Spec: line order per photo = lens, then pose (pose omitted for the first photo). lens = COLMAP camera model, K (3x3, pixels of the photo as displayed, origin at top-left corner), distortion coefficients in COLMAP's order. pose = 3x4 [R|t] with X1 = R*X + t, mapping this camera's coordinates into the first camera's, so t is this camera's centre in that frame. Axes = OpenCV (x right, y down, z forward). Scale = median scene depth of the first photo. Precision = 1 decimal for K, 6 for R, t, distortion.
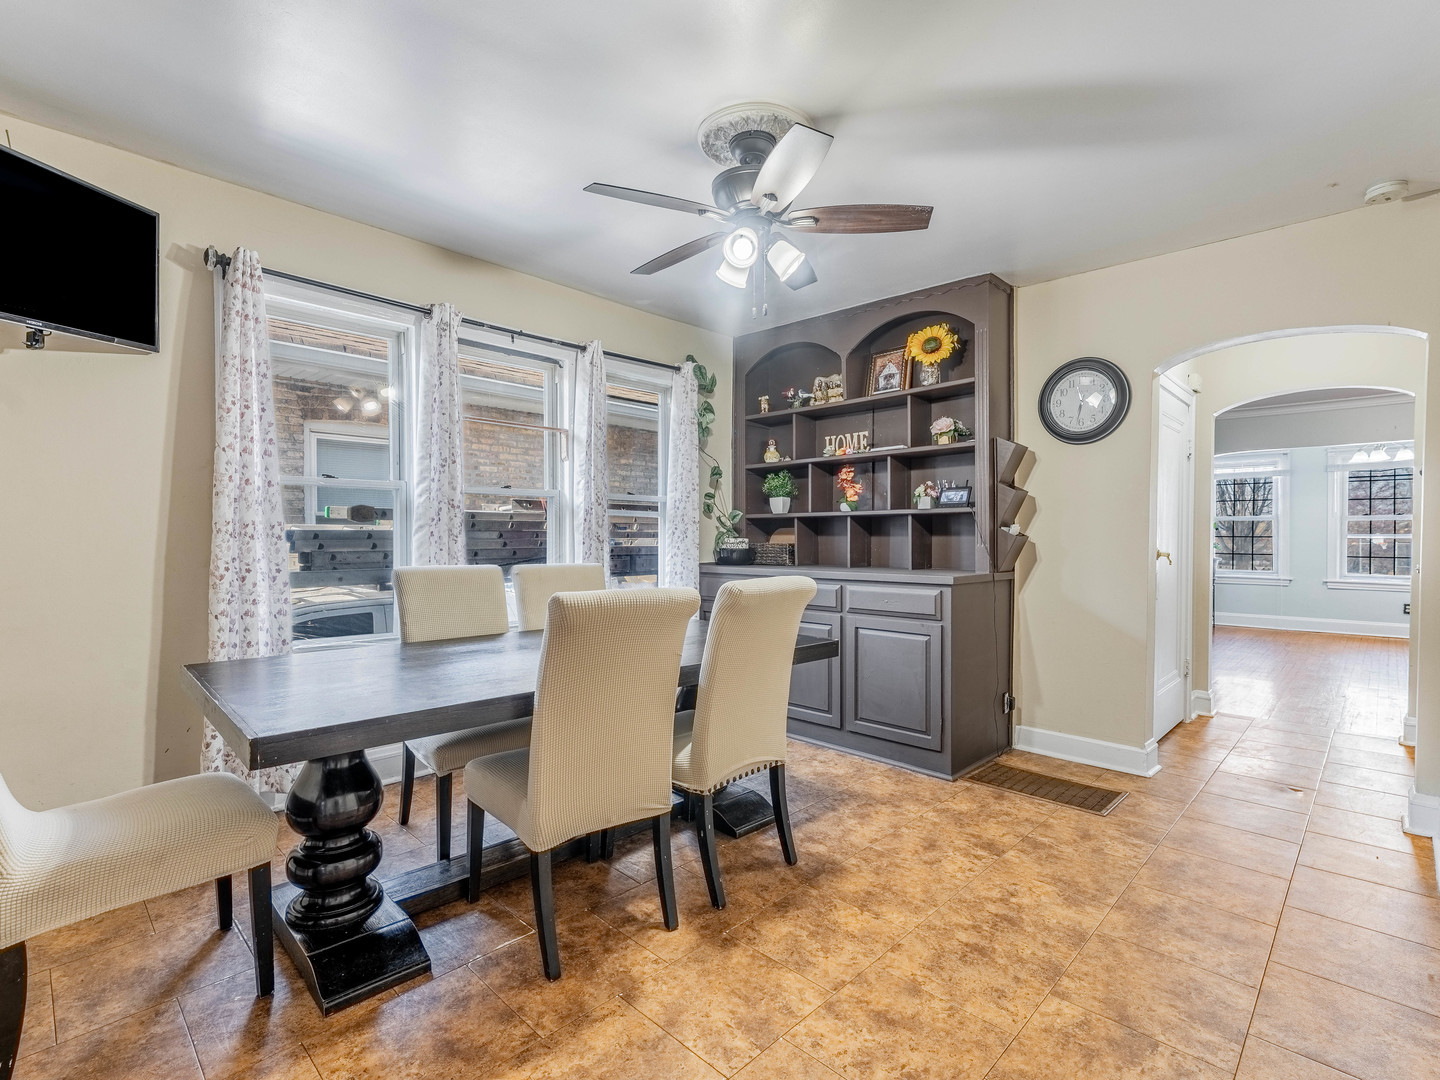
lens RADIAL K [[680.3, 0, 714.2], [0, 680.3, 547.1], [0, 0, 1]] dist [-0.000936, 0.000196]
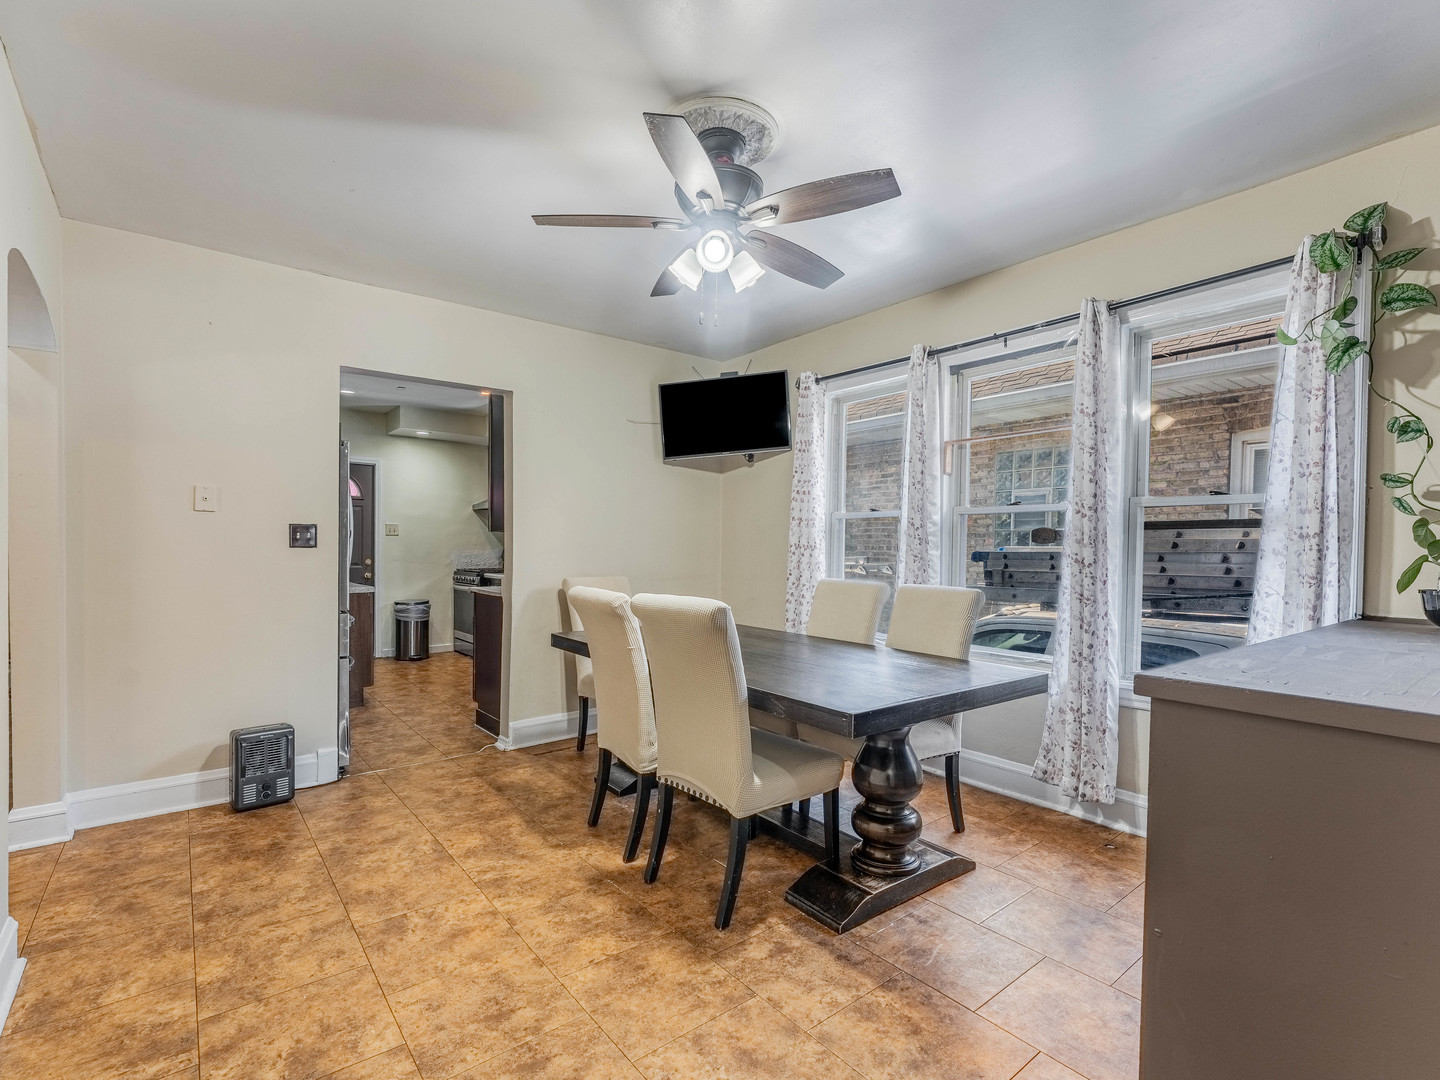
lens RADIAL K [[669.4, 0, 722.4], [0, 669.4, 560.8], [0, 0, 1]] dist [-0.000305, -0.000128]
pose [[-0.104078, 0.010941, -0.994509, 0.883059], [-0.029526, 0.999465, 0.014085, -0.017101], [0.994131, 0.030830, -0.103699, 0.985703]]
